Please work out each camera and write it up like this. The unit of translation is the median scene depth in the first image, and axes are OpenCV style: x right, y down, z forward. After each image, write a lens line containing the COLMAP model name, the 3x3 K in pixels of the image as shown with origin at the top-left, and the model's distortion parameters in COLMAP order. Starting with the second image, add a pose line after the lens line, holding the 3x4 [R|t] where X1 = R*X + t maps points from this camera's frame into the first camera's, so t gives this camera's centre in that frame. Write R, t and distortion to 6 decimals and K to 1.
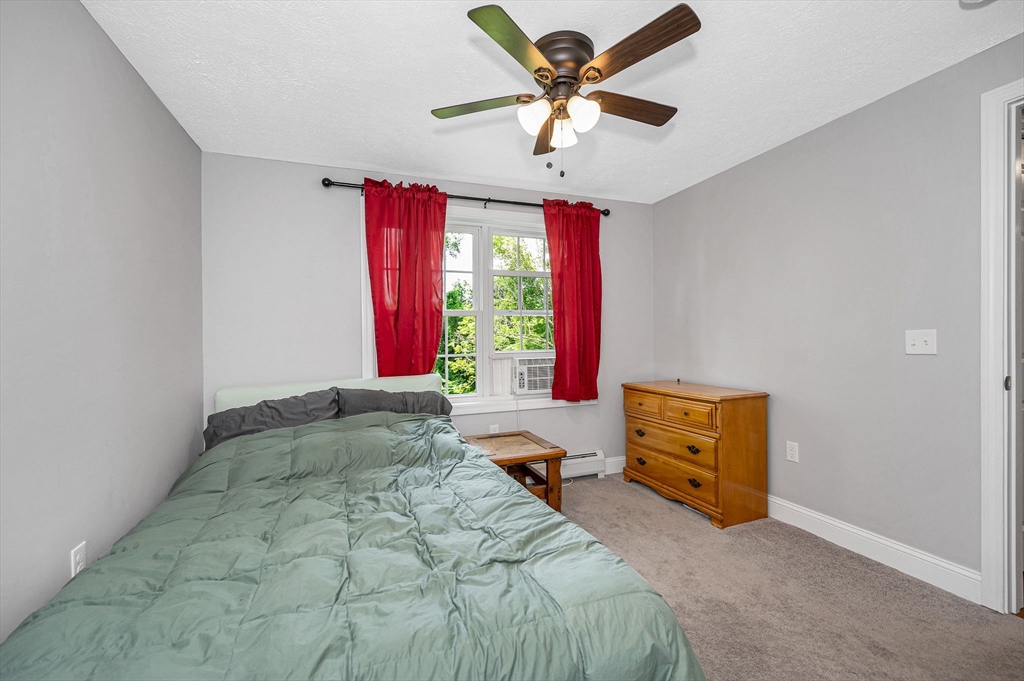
lens RADIAL K [[421.3, 0, 511.9], [0, 421.3, 341.8], [0, 0, 1]] dist [-0.000363, -0.000358]
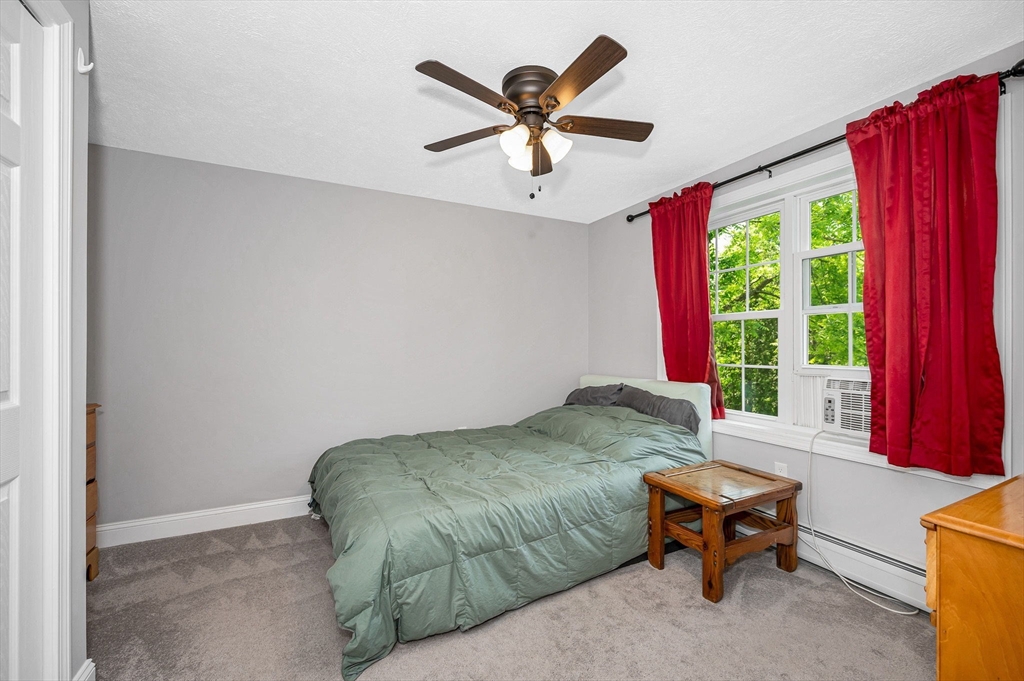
lens RADIAL K [[421.3, 0, 511.9], [0, 421.3, 341.8], [0, 0, 1]] dist [-0.000363, -0.000358]
pose [[0.127472, 0.005566, -0.991827, 0.623565], [-0.010532, 0.999935, 0.004258, -0.014602], [0.991786, 0.009904, 0.127522, 0.425786]]
